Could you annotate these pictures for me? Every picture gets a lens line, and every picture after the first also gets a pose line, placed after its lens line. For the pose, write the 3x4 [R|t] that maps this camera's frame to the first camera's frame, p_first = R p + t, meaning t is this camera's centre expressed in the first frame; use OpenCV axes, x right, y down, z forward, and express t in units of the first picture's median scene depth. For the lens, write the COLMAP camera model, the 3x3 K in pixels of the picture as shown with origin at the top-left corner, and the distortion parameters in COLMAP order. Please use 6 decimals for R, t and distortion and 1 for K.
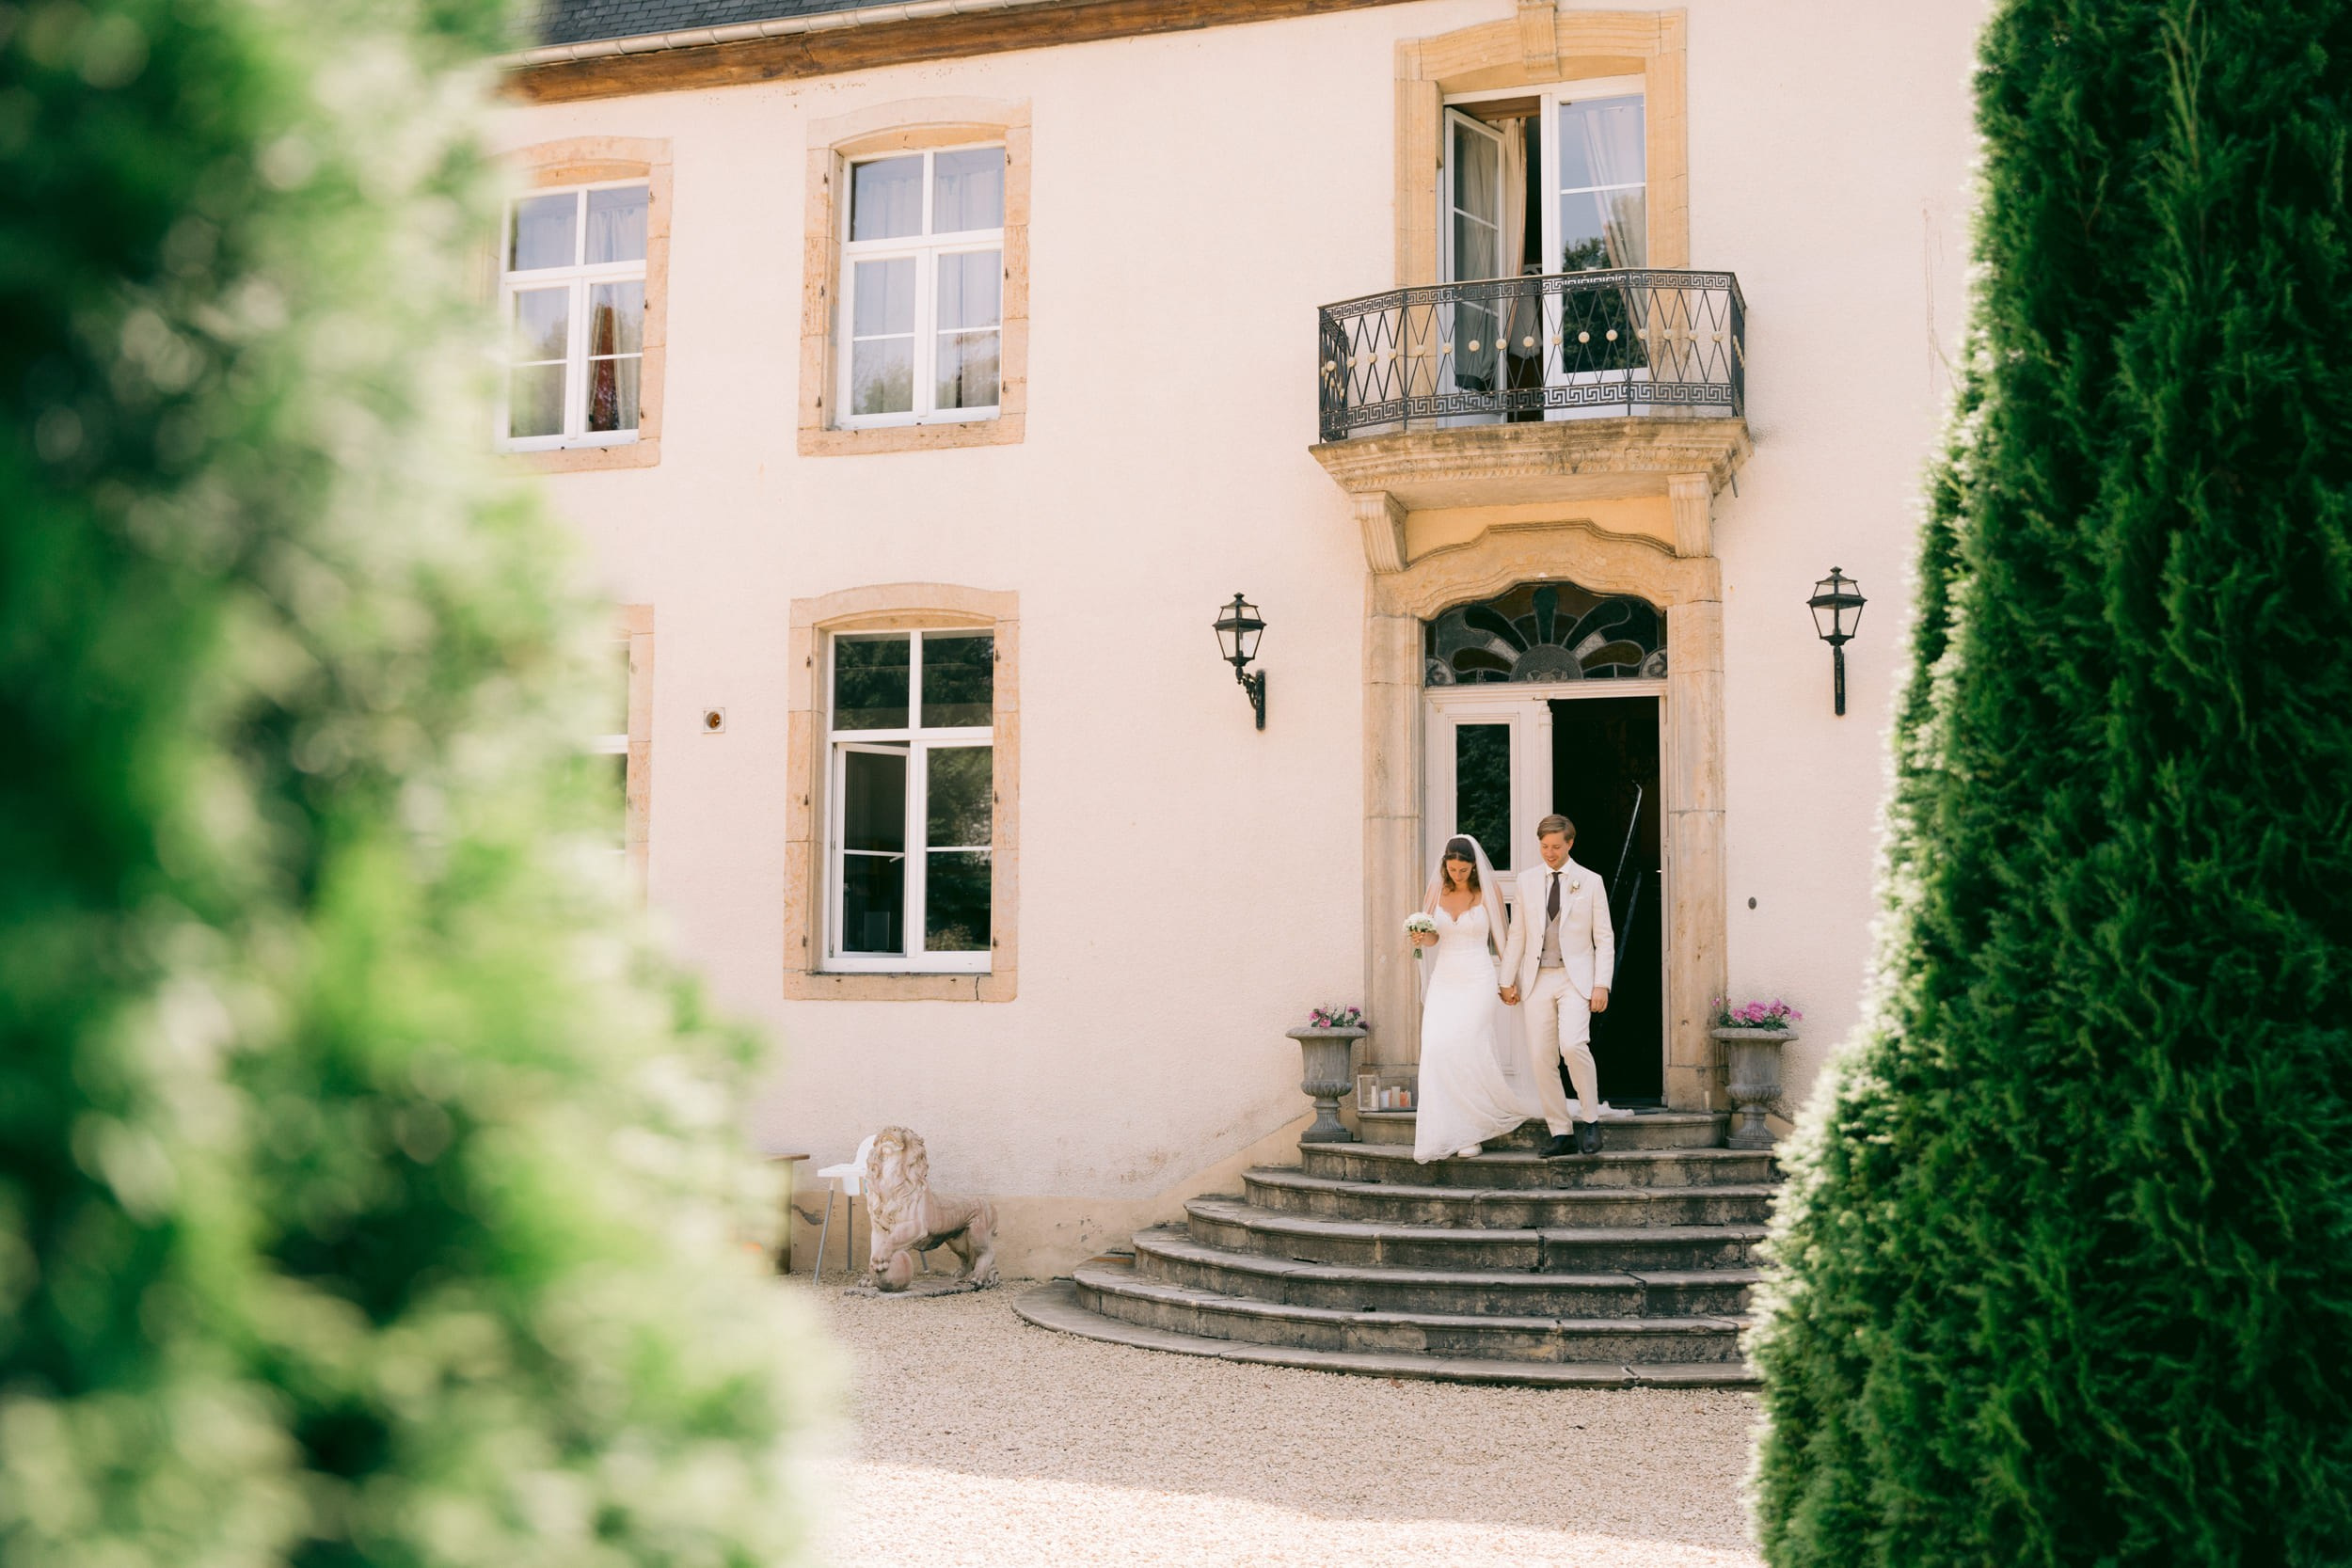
lens RADIAL K [[2735.0, 0, 1176.0], [0, 2735.0, 784.0], [0, 0, 1]] dist [0.002180, 0.013292]
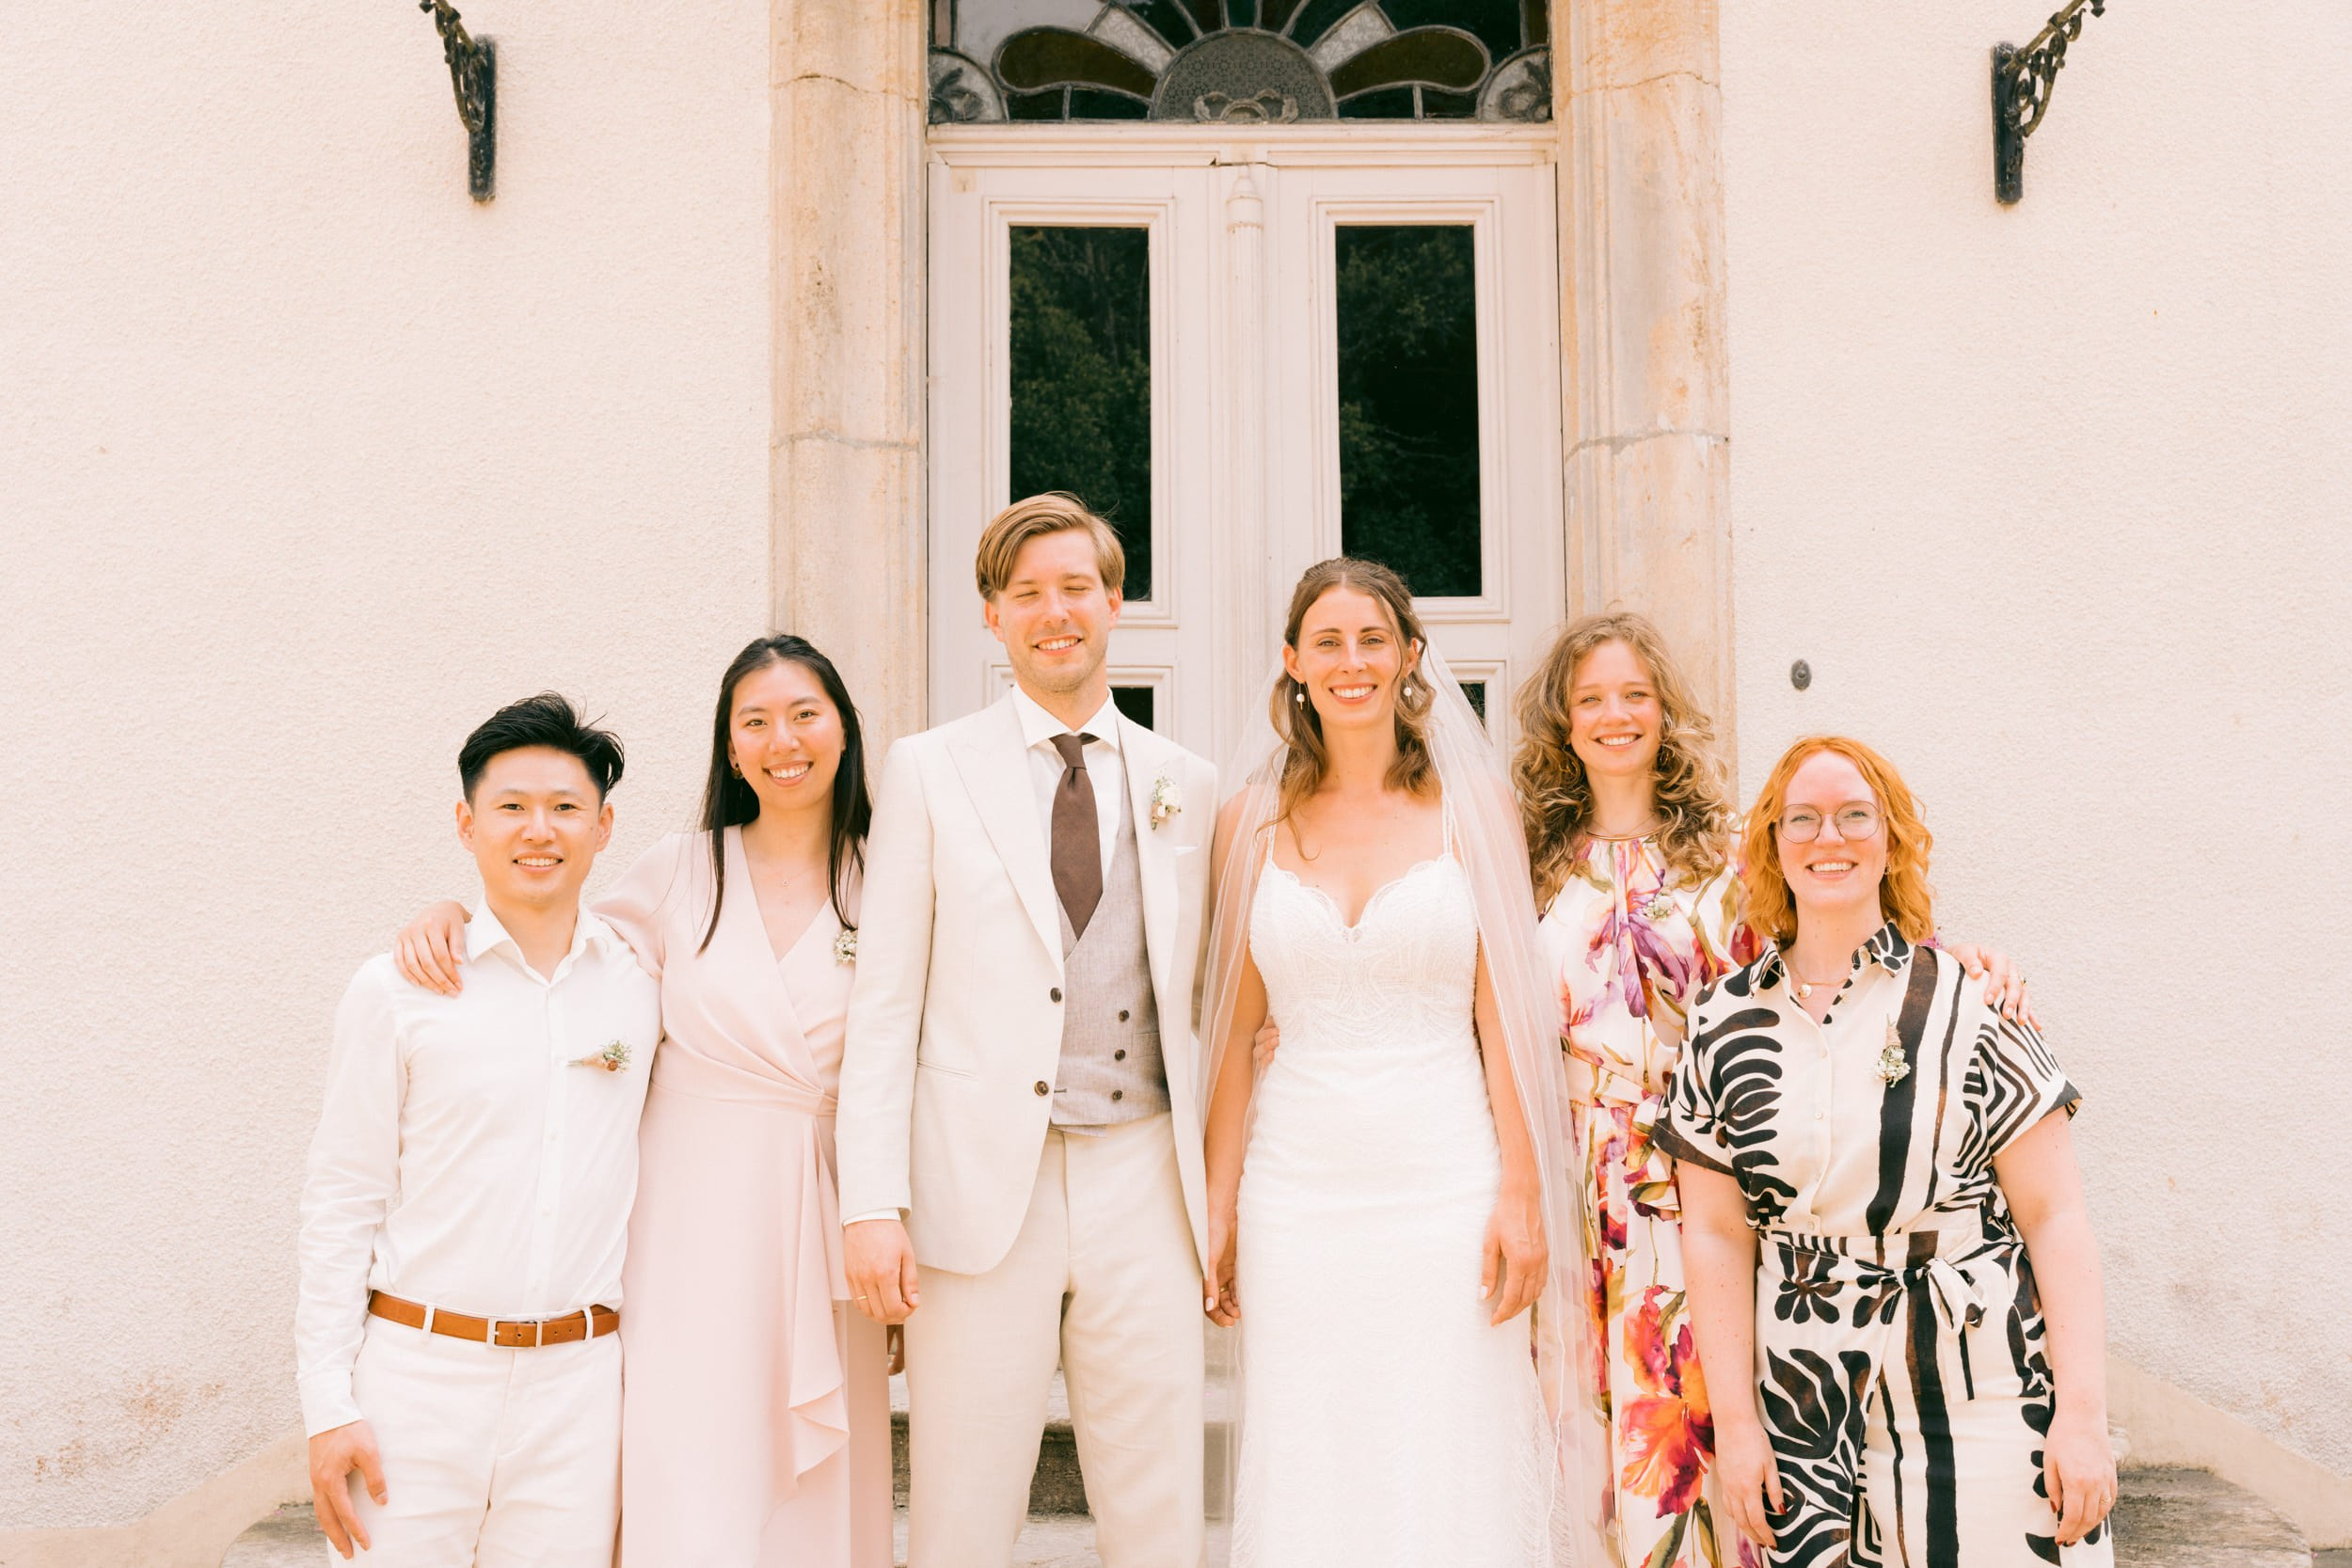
lens RADIAL K [[2735.0, 0, 1176.0], [0, 2735.0, 784.0], [0, 0, 1]] dist [0.002180, 0.013292]
pose [[0.953742, 0.018566, 0.300052, 0.011308], [-0.009988, 0.999497, -0.030096, 0.068435], [-0.300460, 0.025707, 0.953448, 0.634612]]
